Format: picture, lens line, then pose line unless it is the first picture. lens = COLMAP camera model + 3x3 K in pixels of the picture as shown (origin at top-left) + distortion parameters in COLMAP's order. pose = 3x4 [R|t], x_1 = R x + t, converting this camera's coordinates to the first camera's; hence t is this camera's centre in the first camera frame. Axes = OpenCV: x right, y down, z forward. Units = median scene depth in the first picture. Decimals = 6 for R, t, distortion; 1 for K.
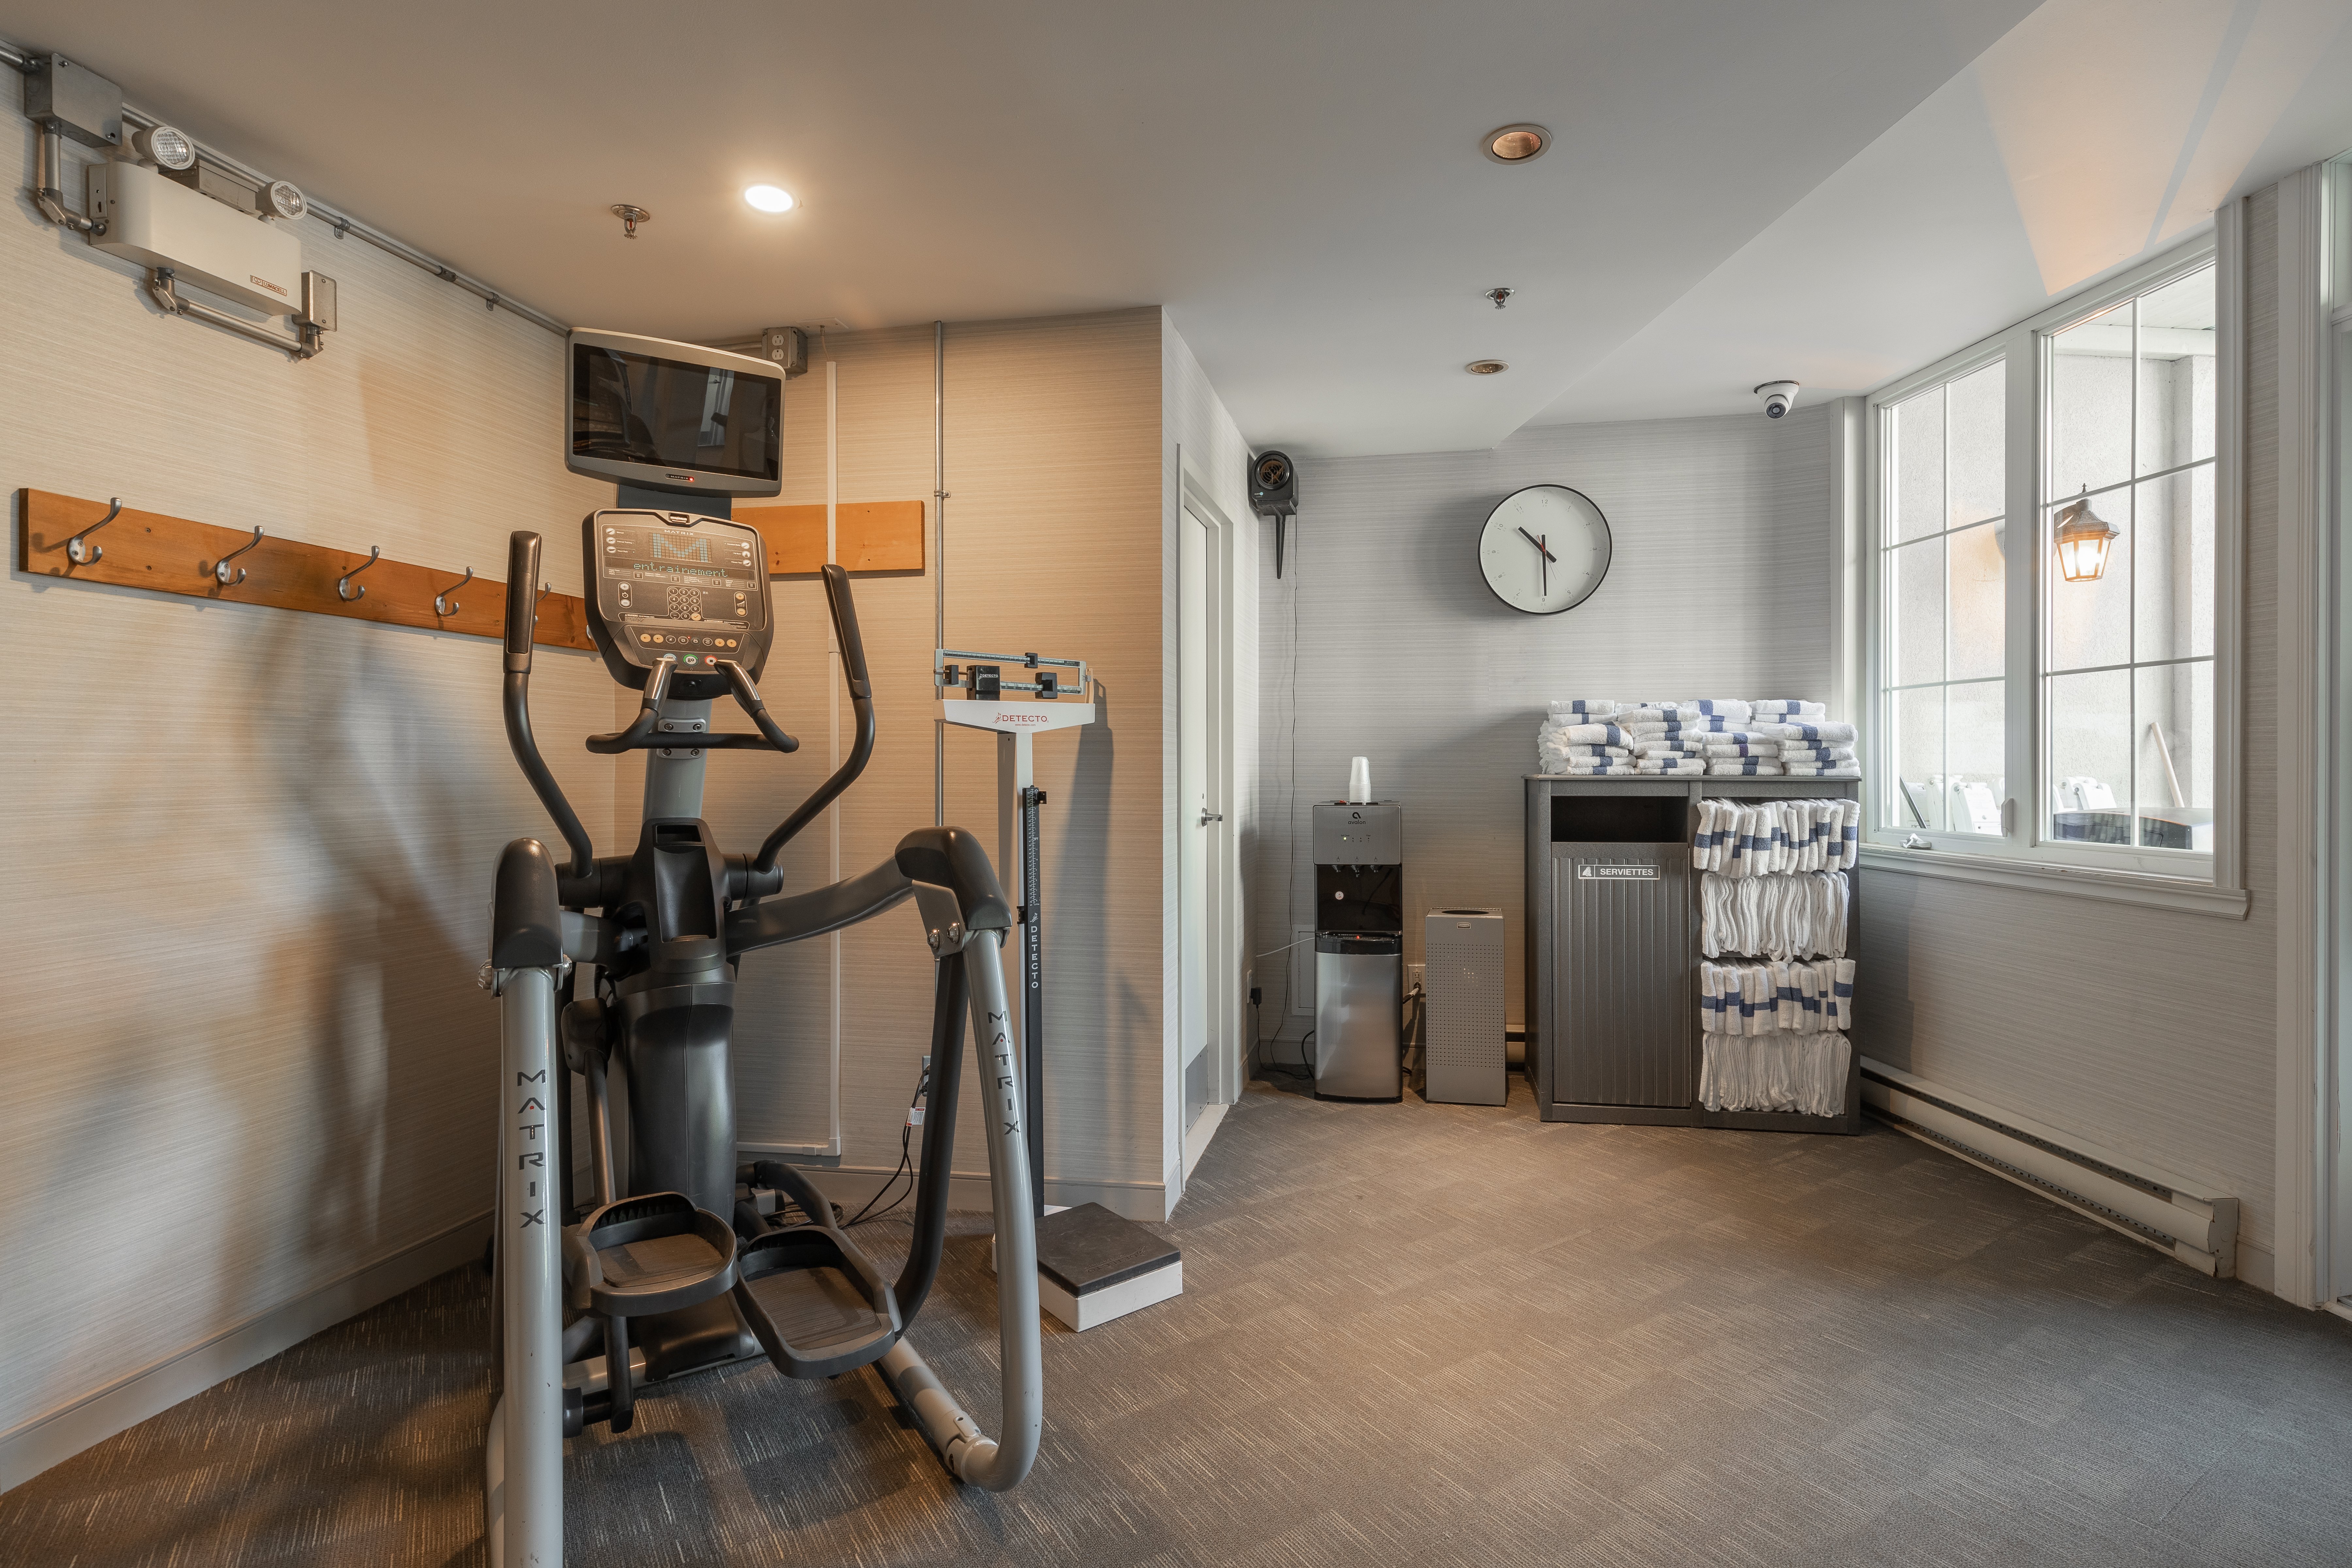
lens RADIAL K [[1068.1, 0, 1176.6], [0, 1068.1, 775.2], [0, 0, 1]] dist [0.002256, 0.000376]
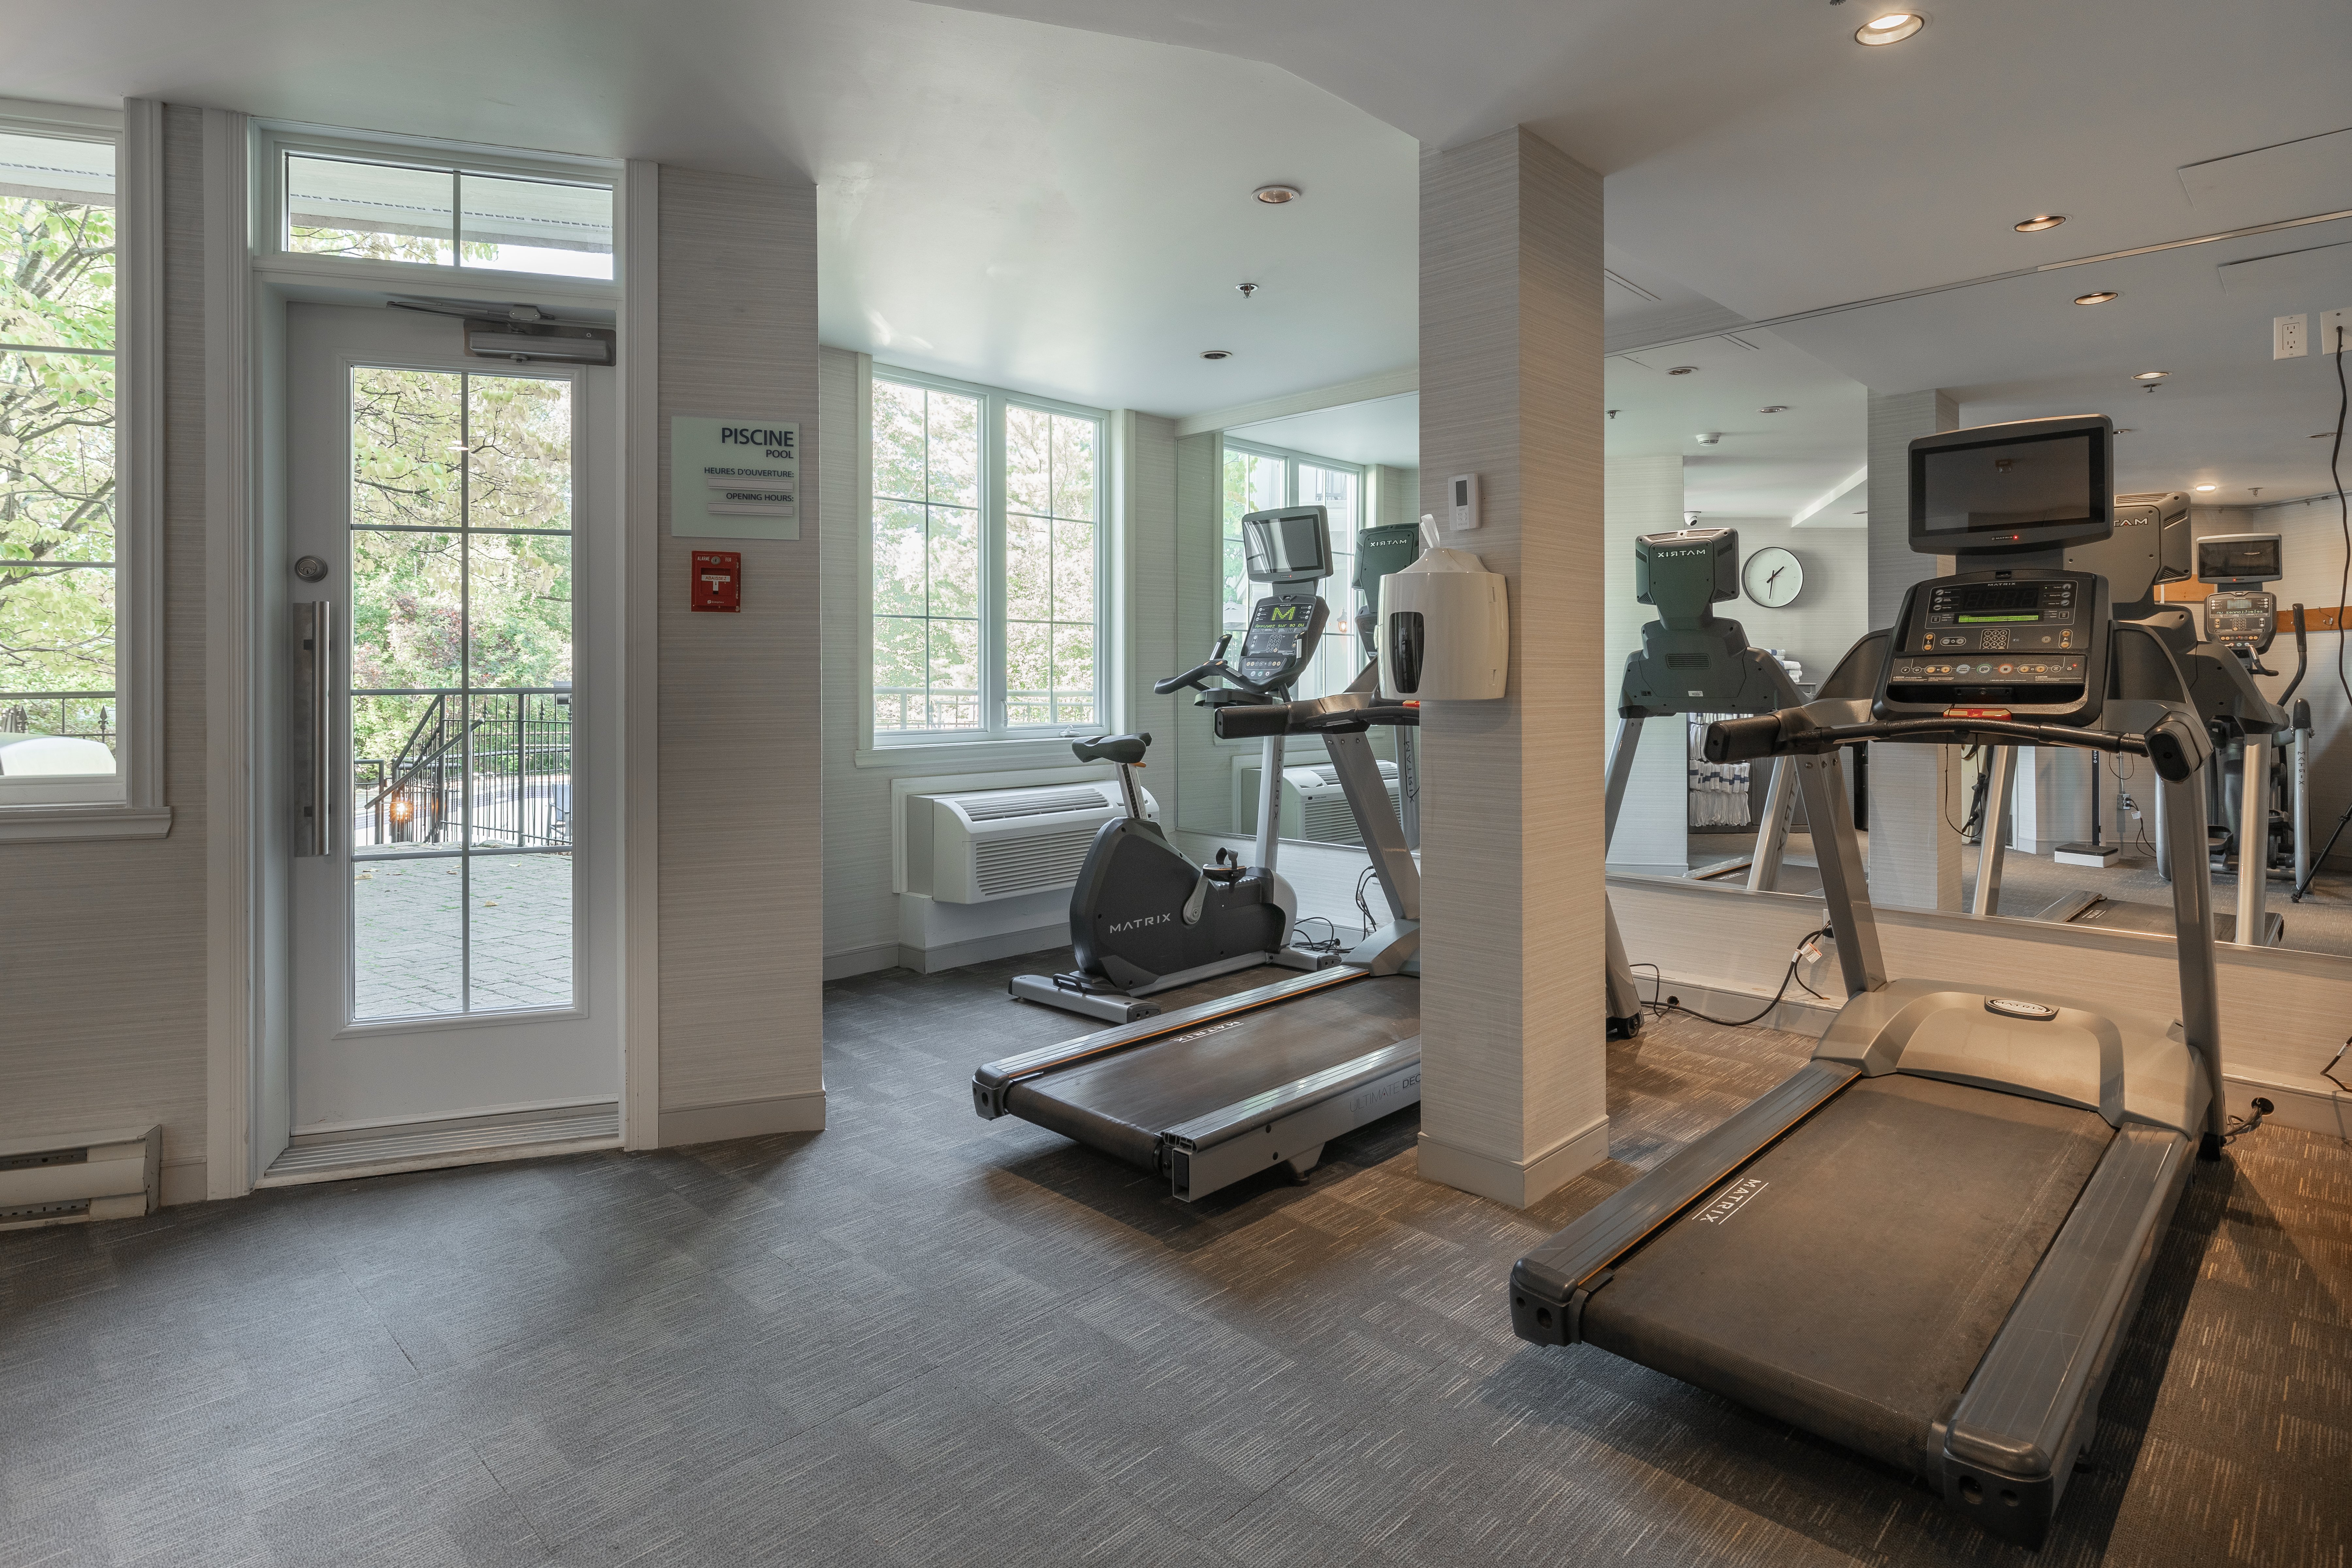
lens RADIAL K [[1226.8, 0, 1188.6], [0, 1226.8, 692.3], [0, 0, 1]] dist [-0.002755, -0.000539]
pose [[-0.197817, 0.000716, 0.980239, -0.290114], [0.011711, 0.999930, 0.001633, 0.011361], [-0.980169, 0.011803, -0.197812, 0.305848]]
